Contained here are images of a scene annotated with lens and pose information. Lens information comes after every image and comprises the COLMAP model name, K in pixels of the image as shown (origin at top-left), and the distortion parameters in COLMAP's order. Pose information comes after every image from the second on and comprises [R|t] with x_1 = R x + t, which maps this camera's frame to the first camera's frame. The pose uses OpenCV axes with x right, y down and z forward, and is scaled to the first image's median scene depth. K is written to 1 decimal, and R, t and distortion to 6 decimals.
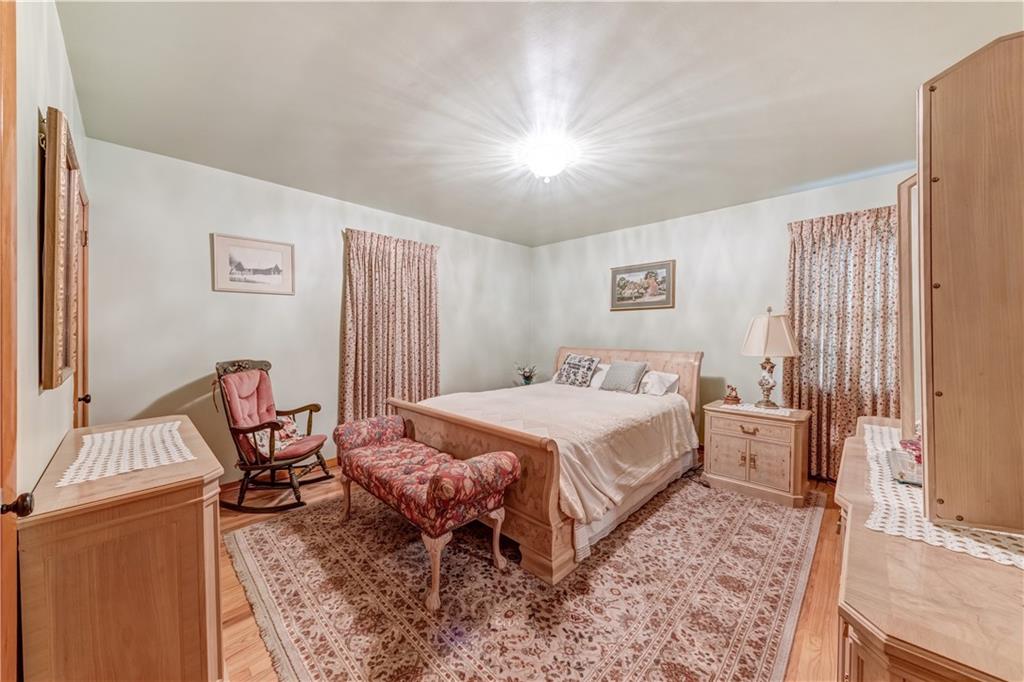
lens RADIAL K [[364.7, 0, 516.4], [0, 364.7, 332.4], [0, 0, 1]] dist [0.000625, 0.000134]
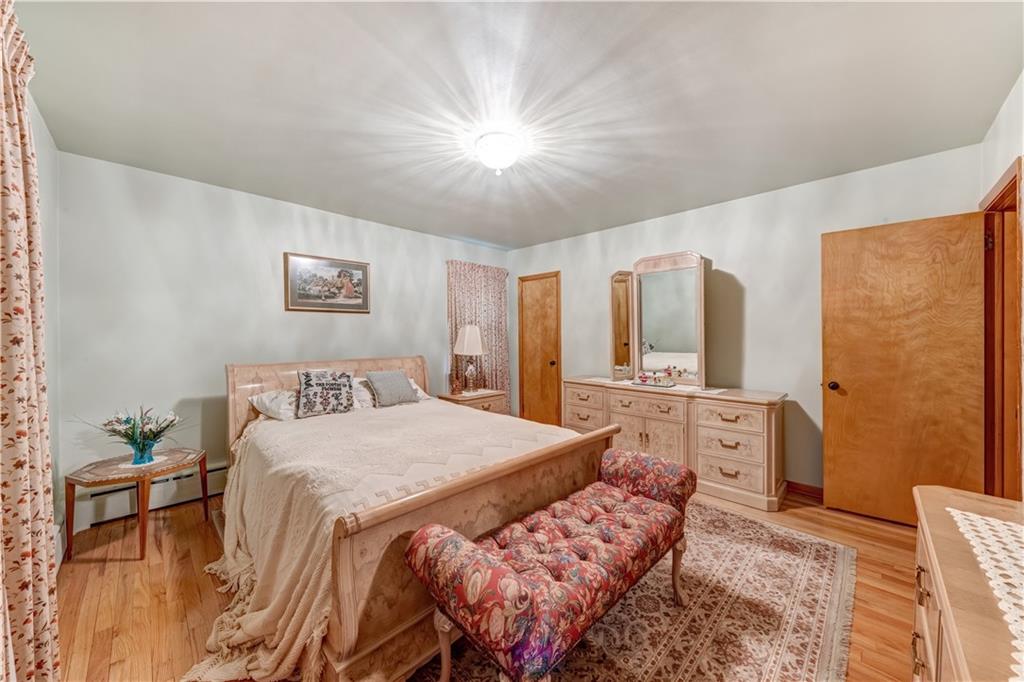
lens RADIAL K [[364.2, 0, 514.2], [0, 364.2, 337.2], [0, 0, 1]] dist [-0.000423, -0.000064]
pose [[0.017918, -0.002740, 0.999836, -0.658774], [0.006397, 0.999976, 0.002626, -0.005213], [-0.999819, 0.006349, 0.017935, 0.752793]]
